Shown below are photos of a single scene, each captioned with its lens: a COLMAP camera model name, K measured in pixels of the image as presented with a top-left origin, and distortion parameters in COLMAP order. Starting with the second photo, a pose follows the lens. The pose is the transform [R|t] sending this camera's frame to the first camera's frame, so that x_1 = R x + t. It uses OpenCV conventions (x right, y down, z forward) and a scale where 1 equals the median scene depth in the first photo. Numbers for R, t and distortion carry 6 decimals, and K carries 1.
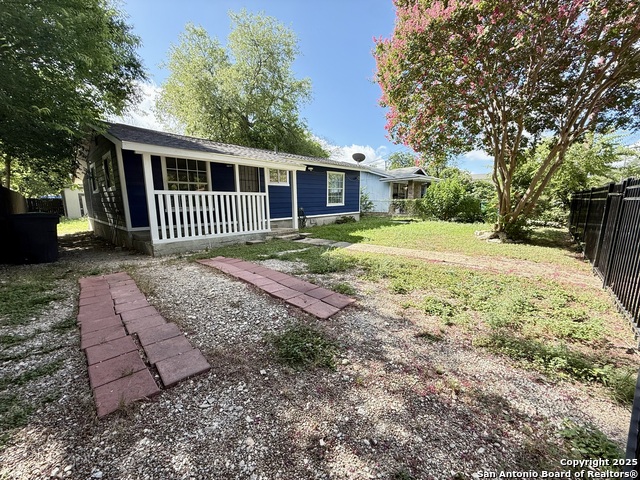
lens RADIAL K [[257.8, 0, 320.0], [0, 257.8, 240.0], [0, 0, 1]] dist [0.002473, 0.000155]
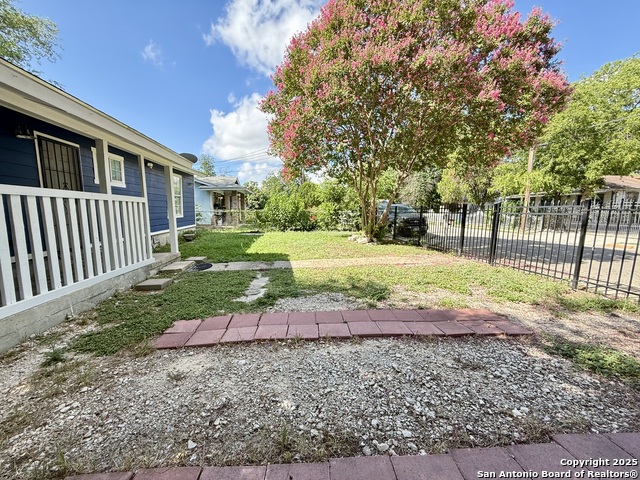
lens RADIAL K [[257.8, 0, 320.0], [0, 257.8, 240.0], [0, 0, 1]] dist [0.002473, 0.000155]
pose [[0.643637, -0.077331, 0.761414, -0.407525], [0.107867, 0.994117, 0.009783, -0.048511], [-0.757691, 0.075834, 0.648192, 0.316439]]
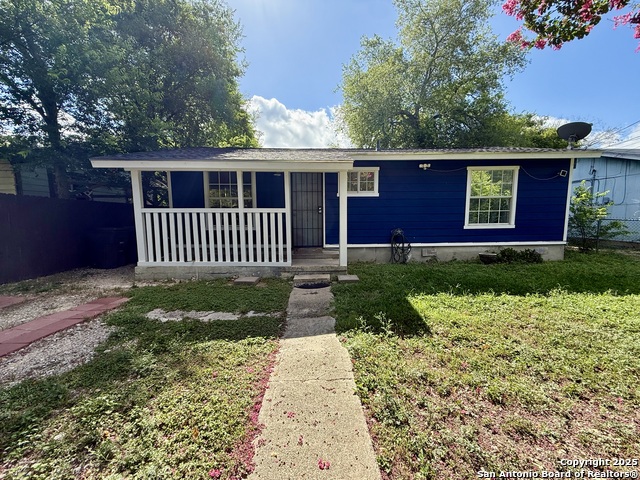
lens RADIAL K [[257.8, 0, 320.0], [0, 257.8, 240.0], [0, 0, 1]] dist [0.002473, 0.000155]
pose [[0.687747, 0.075524, -0.722011, 0.342492], [-0.112863, 0.993604, -0.003574, -0.108025], [0.717123, 0.083946, 0.691873, 0.602790]]
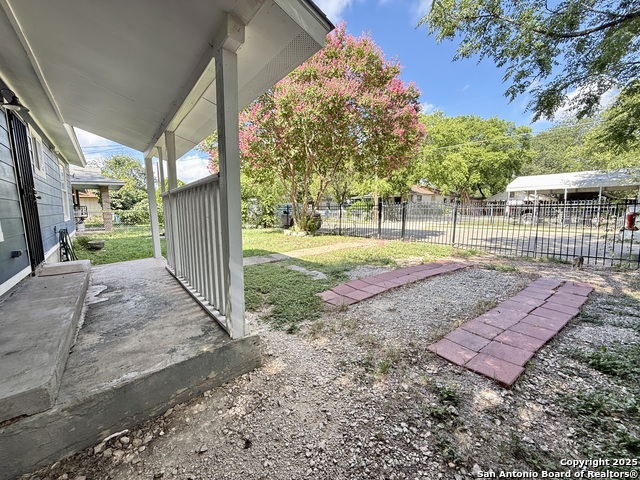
lens RADIAL K [[255.6, 0, 317.4], [0, 255.6, 243.4], [0, 0, 1]] dist [0.001065, 0.000014]
pose [[0.136032, -0.126486, 0.982597, -0.704276], [0.160330, 0.981553, 0.104156, -0.089897], [-0.977645, 0.143371, 0.153802, 0.622579]]
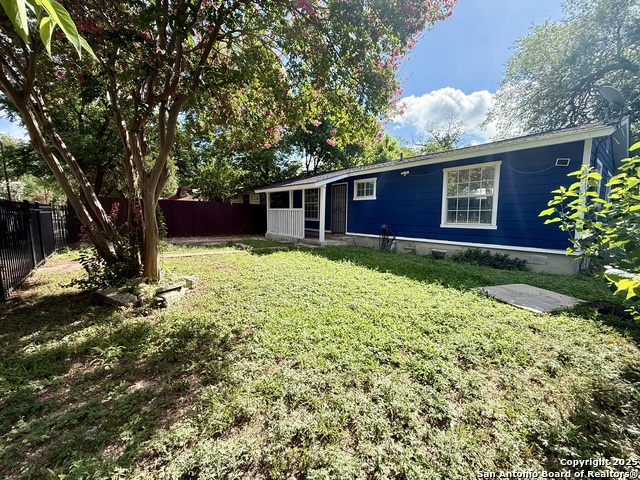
lens RADIAL K [[257.8, 0, 320.0], [0, 257.8, 240.0], [0, 0, 1]] dist [0.002473, 0.000155]
pose [[-0.153410, 0.112174, -0.981775, 1.035117], [-0.158914, 0.977804, 0.136552, -0.217397], [0.975301, 0.176967, -0.132179, 1.266934]]
